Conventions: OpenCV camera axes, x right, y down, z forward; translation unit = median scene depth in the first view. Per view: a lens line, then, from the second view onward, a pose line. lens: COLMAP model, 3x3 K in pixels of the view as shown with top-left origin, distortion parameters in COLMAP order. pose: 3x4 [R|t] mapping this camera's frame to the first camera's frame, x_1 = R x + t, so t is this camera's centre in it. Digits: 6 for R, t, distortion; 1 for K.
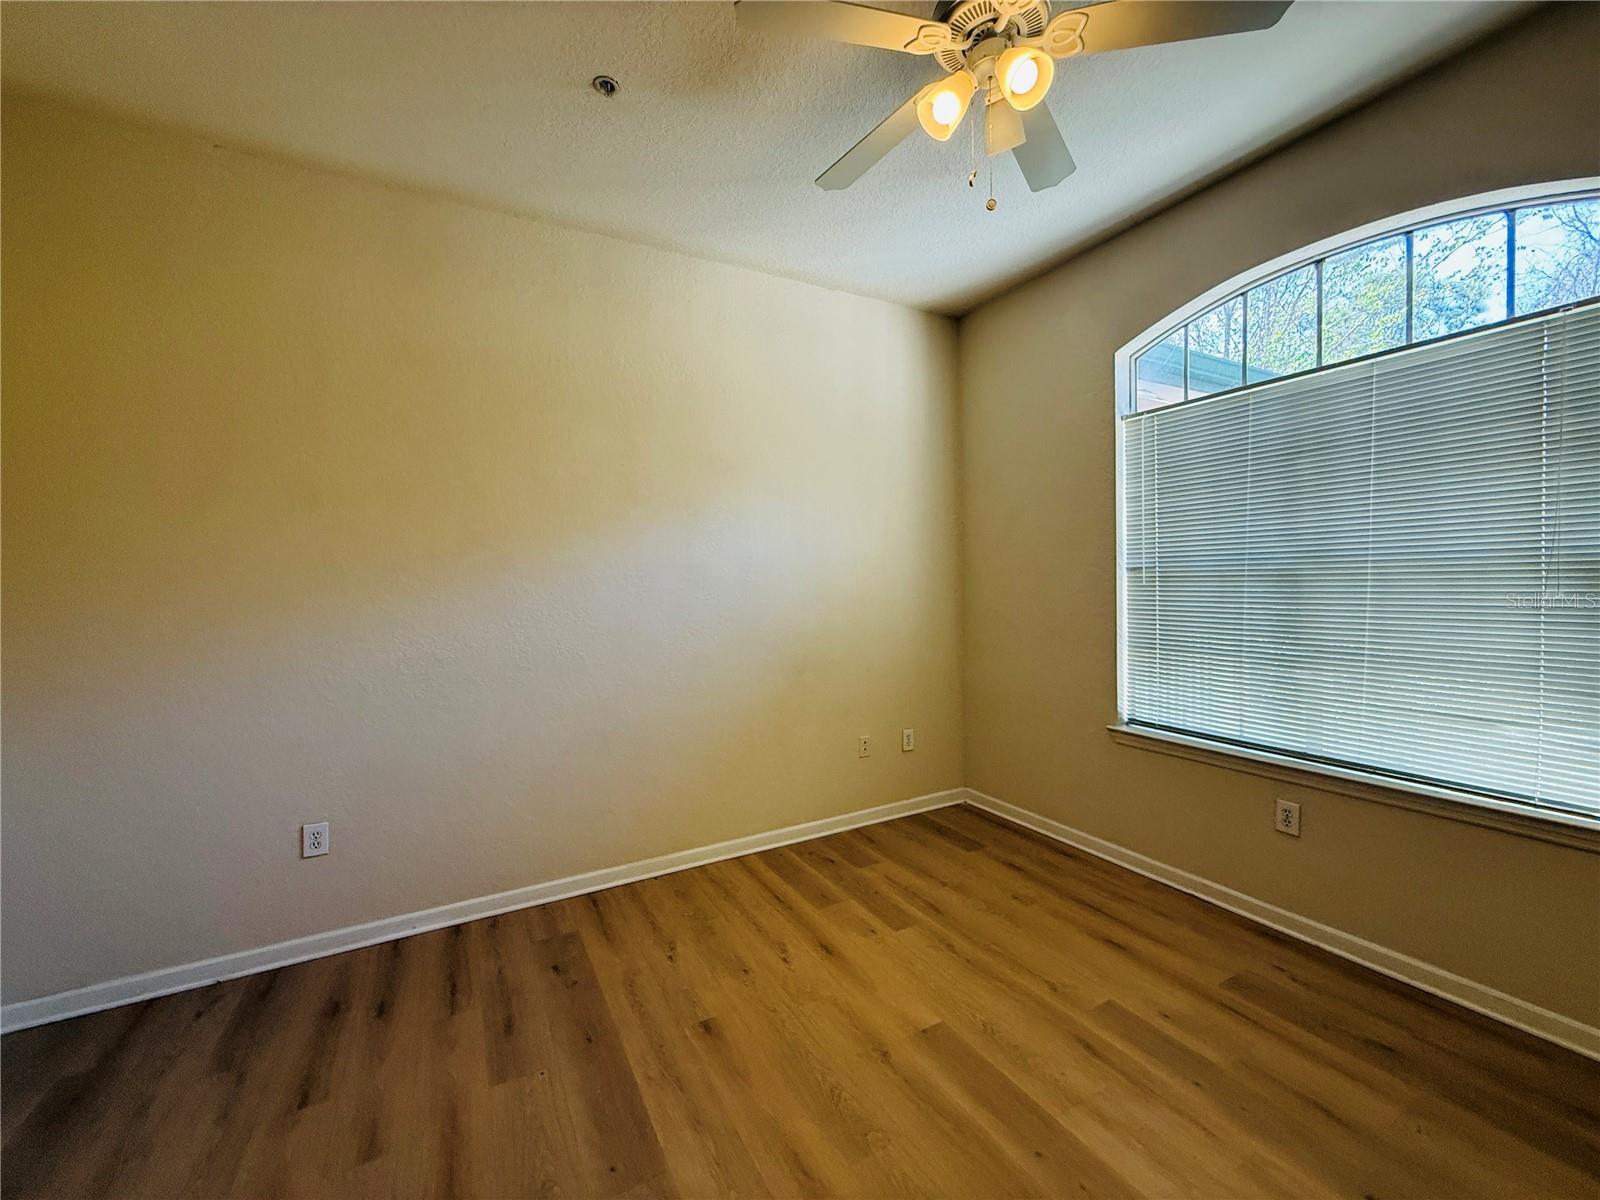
lens RADIAL K [[636.5, 0, 792.3], [0, 636.5, 590.3], [0, 0, 1]] dist [-0.000260, 0.000120]
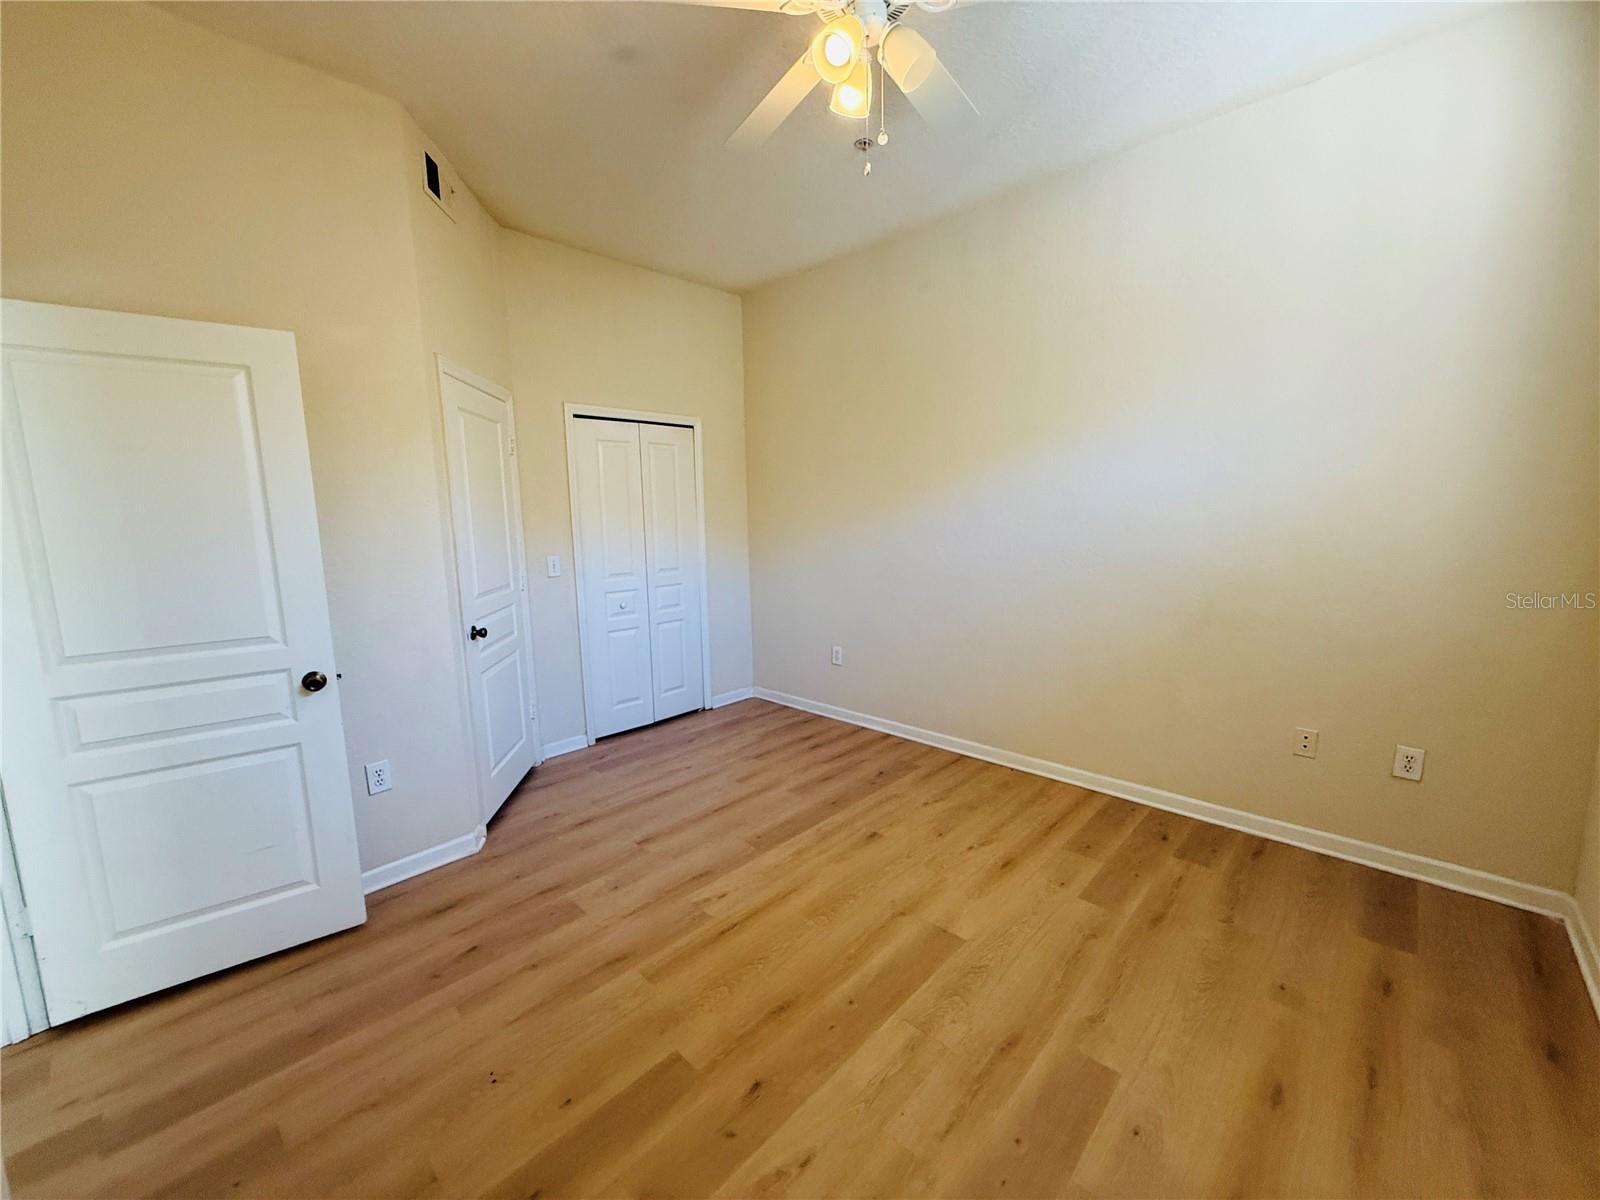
lens RADIAL K [[636.5, 0, 796.1], [0, 636.5, 599.1], [0, 0, 1]] dist [-0.000260, 0.000120]
pose [[0.305253, 0.147974, -0.940704, 0.869736], [0.005640, 0.987555, 0.157174, -0.047873], [0.952255, -0.053283, 0.300619, 0.355946]]
